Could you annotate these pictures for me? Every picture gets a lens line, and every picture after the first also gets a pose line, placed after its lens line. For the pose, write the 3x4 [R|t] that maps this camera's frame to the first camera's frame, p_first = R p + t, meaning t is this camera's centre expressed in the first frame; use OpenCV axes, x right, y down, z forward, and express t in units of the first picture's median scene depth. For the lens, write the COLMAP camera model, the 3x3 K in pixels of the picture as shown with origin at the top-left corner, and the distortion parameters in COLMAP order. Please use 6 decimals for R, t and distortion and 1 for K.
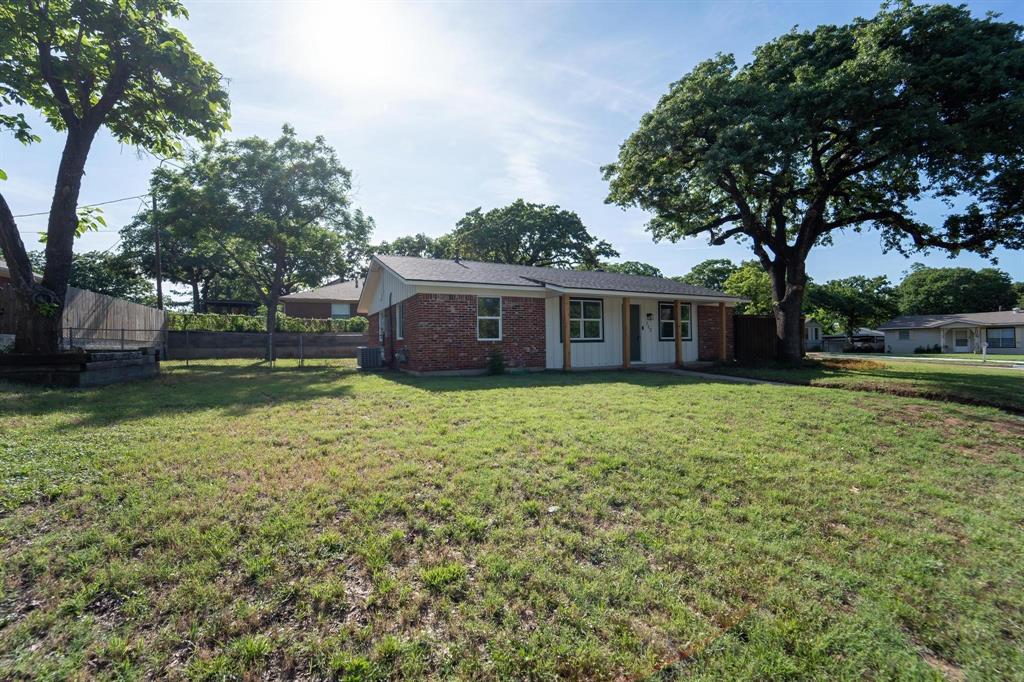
lens RADIAL K [[413.9, 0, 512.0], [0, 413.9, 341.0], [0, 0, 1]] dist [-0.001451, -0.000332]
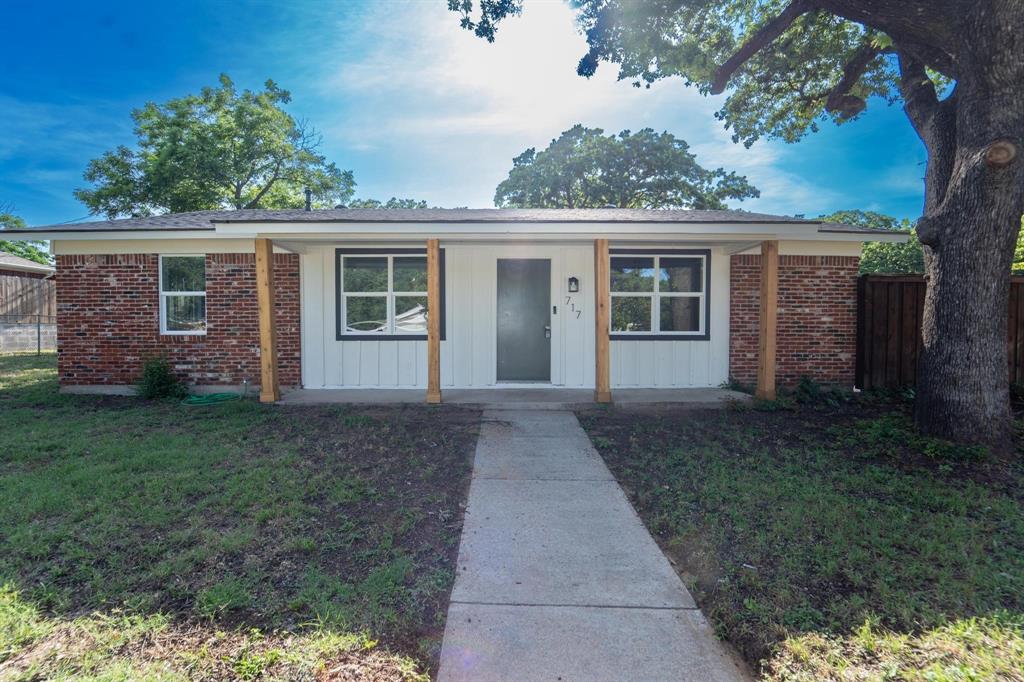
lens RADIAL K [[413.9, 0, 512.0], [0, 413.9, 341.0], [0, 0, 1]] dist [-0.001451, -0.000332]
pose [[0.897358, 0.032093, -0.440136, 0.475942], [-0.008616, 0.998436, 0.055236, -0.021834], [0.441220, -0.045774, 0.896231, 0.557720]]
